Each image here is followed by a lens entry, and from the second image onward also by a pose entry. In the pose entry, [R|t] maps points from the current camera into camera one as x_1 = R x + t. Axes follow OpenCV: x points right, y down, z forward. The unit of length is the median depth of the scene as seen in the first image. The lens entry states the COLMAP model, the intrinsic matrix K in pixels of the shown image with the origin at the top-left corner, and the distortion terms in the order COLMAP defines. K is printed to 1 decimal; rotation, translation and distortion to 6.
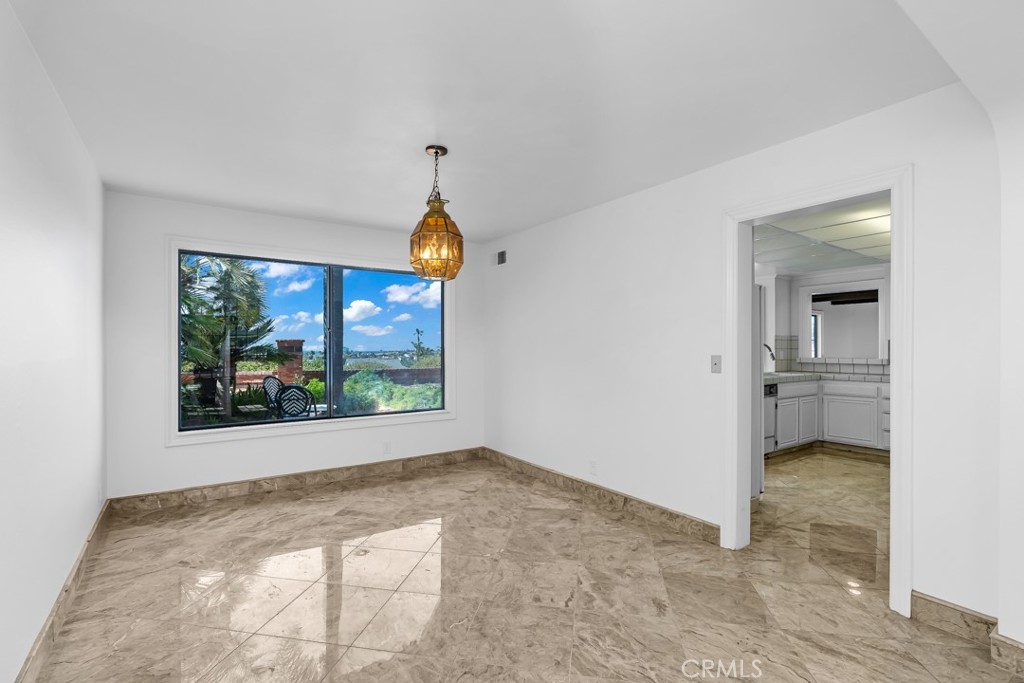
lens RADIAL K [[466.6, 0, 511.9], [0, 466.6, 342.9], [0, 0, 1]] dist [-0.011901, 0.005069]
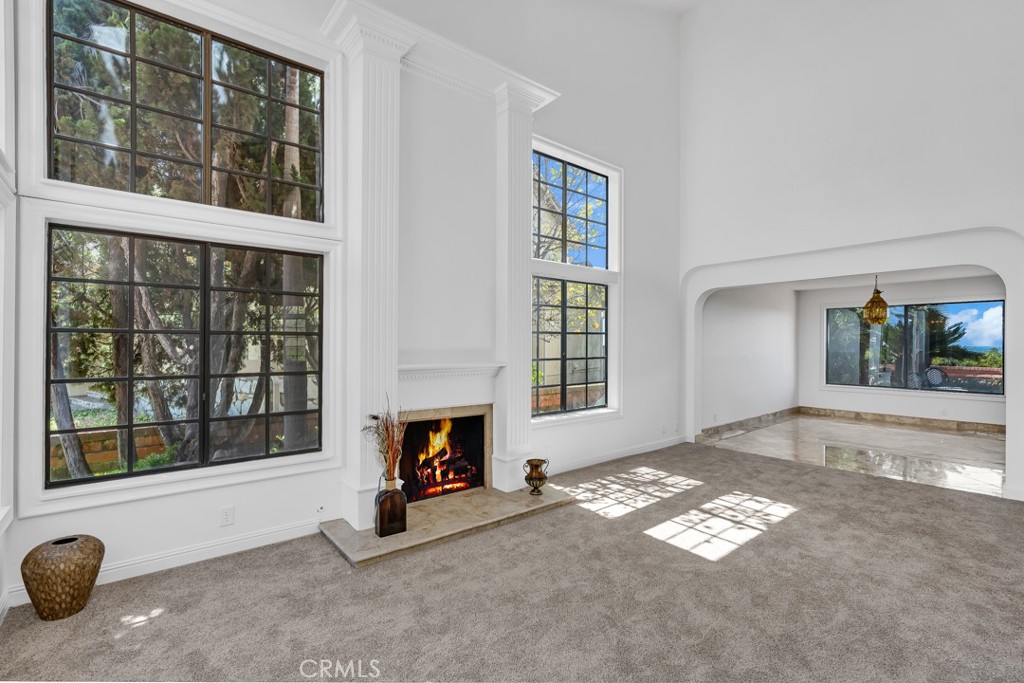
lens RADIAL K [[466.6, 0, 501.5], [0, 466.6, 350.7], [0, 0, 1]] dist [-0.011901, 0.005069]
pose [[0.050476, 0.012078, -0.998652, 1.281104], [0.005352, 0.999909, 0.012364, -0.019077], [0.998711, -0.005969, 0.050407, -0.639565]]
